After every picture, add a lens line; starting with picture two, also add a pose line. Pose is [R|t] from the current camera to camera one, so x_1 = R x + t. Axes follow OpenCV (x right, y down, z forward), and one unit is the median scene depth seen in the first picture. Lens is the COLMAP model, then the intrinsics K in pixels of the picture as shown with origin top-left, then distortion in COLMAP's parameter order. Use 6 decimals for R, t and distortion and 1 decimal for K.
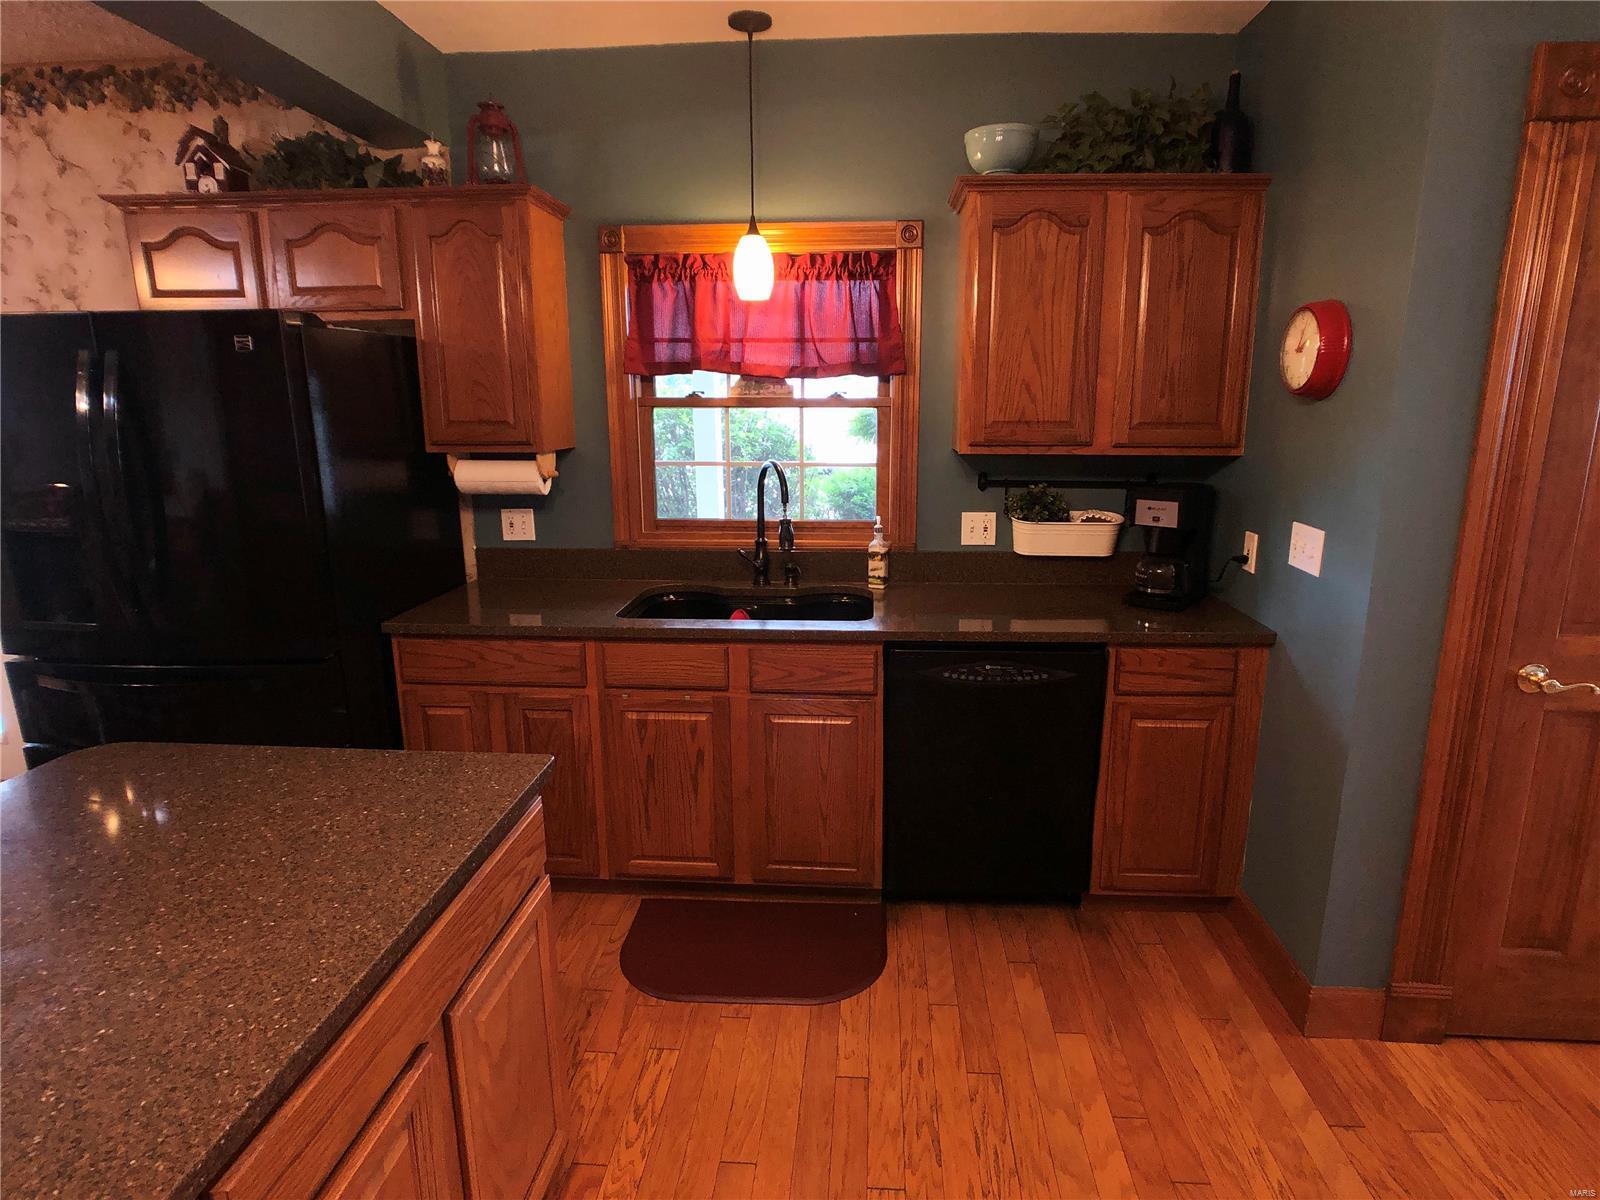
lens RADIAL K [[877.9, 0, 810.1], [0, 877.9, 582.7], [0, 0, 1]] dist [-0.005095, 0.004980]
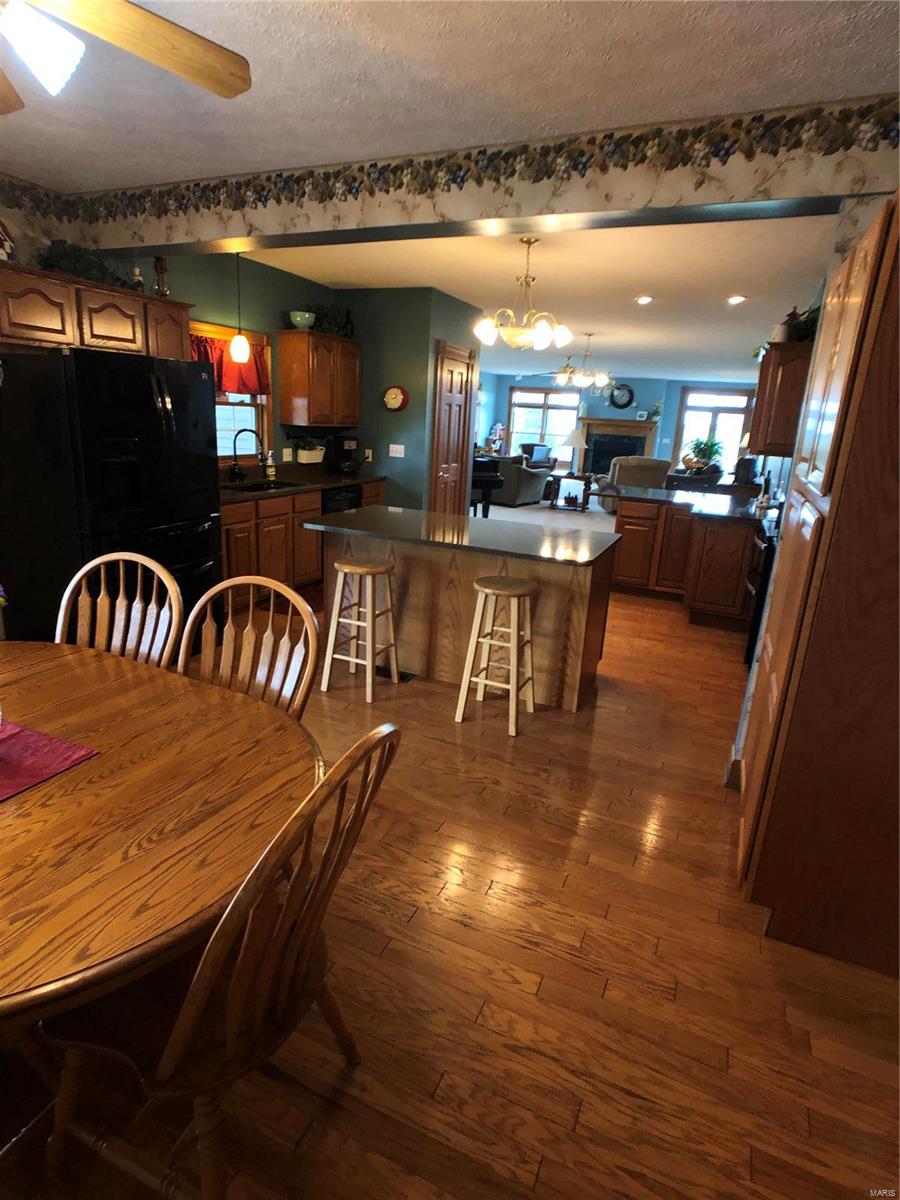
lens RADIAL K [[658.4, 0, 447.2], [0, 658.4, 598.6], [0, 0, 1]] dist [-0.005095, 0.004980]
pose [[0.345314, -0.232320, 0.909278, -1.723923], [0.147495, 0.970270, 0.191889, 0.055567], [-0.926825, 0.067852, 0.369313, -0.175356]]
